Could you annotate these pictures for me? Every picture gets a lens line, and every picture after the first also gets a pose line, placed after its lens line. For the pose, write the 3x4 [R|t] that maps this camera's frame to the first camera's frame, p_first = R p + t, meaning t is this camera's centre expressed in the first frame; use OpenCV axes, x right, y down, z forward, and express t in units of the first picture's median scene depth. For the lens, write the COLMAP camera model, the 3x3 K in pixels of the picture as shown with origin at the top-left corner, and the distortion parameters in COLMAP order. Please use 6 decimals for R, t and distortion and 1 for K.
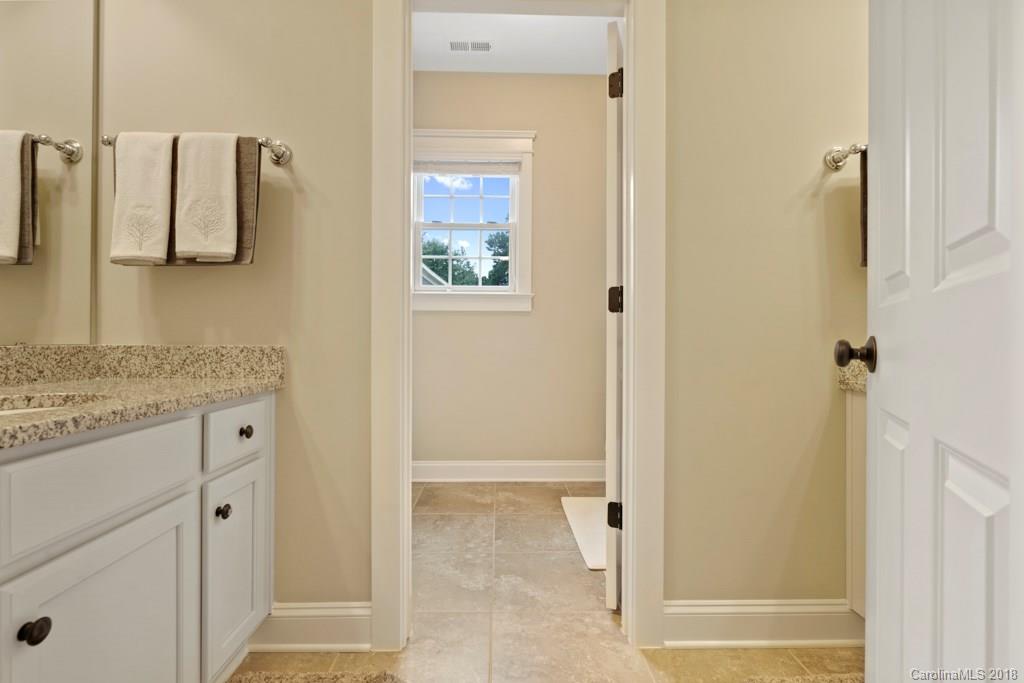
lens RADIAL K [[464.6, 0, 508.0], [0, 464.6, 340.3], [0, 0, 1]] dist [-0.002486, 0.000385]
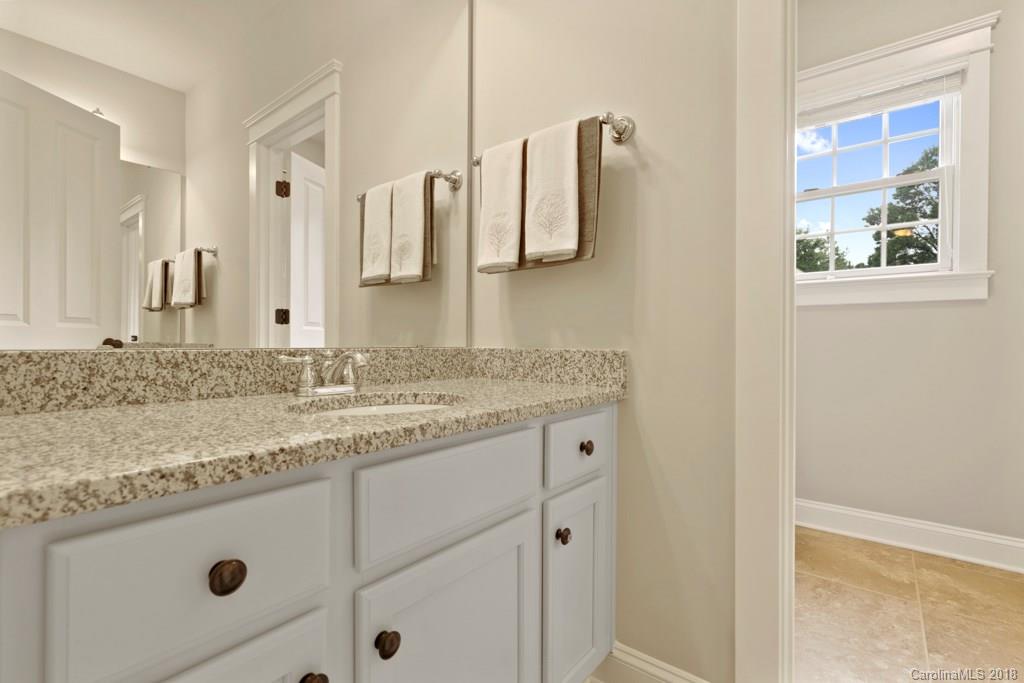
lens RADIAL K [[464.6, 0, 508.0], [0, 464.6, 340.3], [0, 0, 1]] dist [-0.002486, 0.000385]
pose [[0.764927, -0.002756, -0.644111, -0.098927], [-0.001565, 0.999980, -0.006137, -0.001087], [0.644115, 0.005703, 0.764908, 0.206547]]
